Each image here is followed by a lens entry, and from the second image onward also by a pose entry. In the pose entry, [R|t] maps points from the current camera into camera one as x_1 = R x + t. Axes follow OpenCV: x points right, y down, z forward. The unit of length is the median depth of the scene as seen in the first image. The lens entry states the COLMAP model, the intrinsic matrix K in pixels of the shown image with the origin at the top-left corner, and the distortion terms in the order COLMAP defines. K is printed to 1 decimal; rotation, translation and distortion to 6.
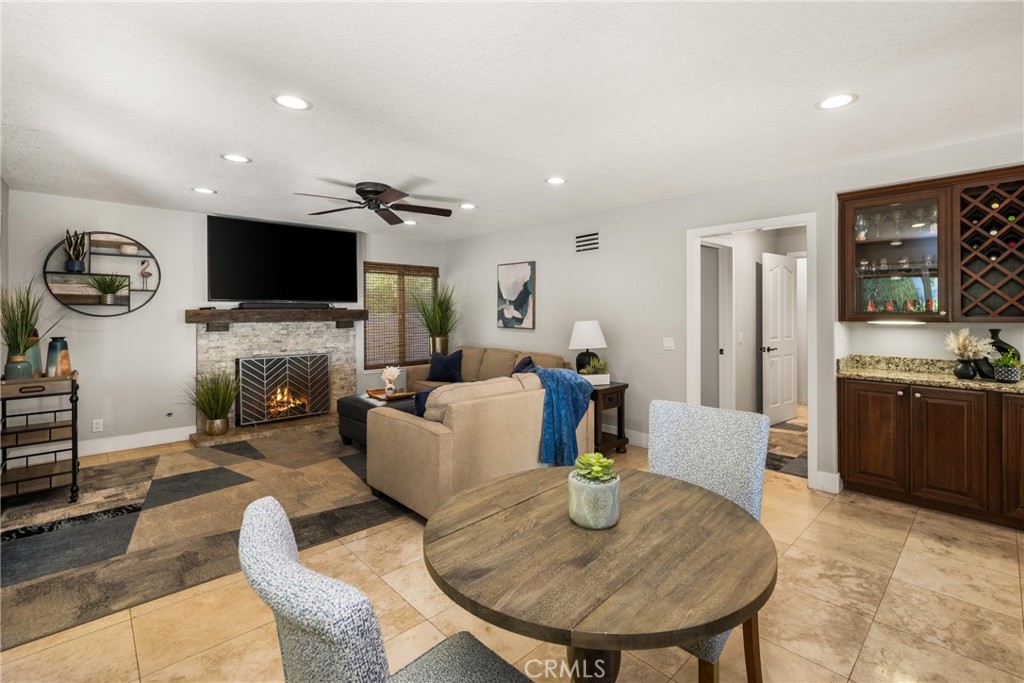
lens RADIAL K [[460.4, 0, 544.6], [0, 460.4, 314.0], [0, 0, 1]] dist [0.000284, -0.000073]
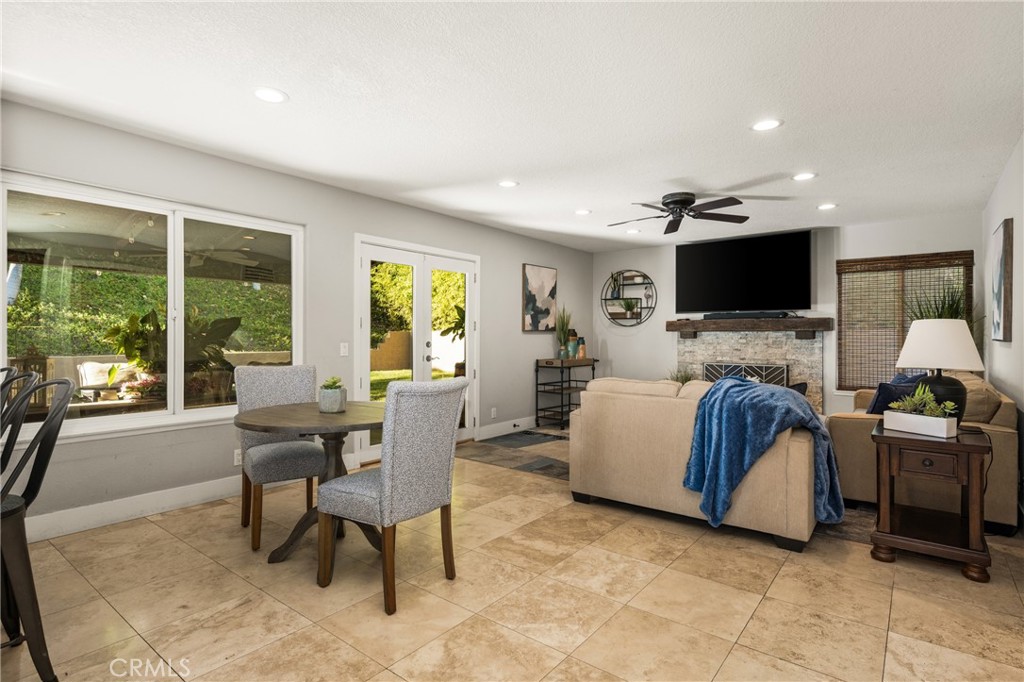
lens RADIAL K [[516.7, 0, 512.0], [0, 516.7, 341.0], [0, 0, 1]] dist [-0.000628, -0.000108]
pose [[0.114727, 0.011513, -0.993330, 0.588019], [-0.005216, 0.999926, 0.010987, 0.031502], [0.993383, 0.003921, 0.114779, 0.377170]]
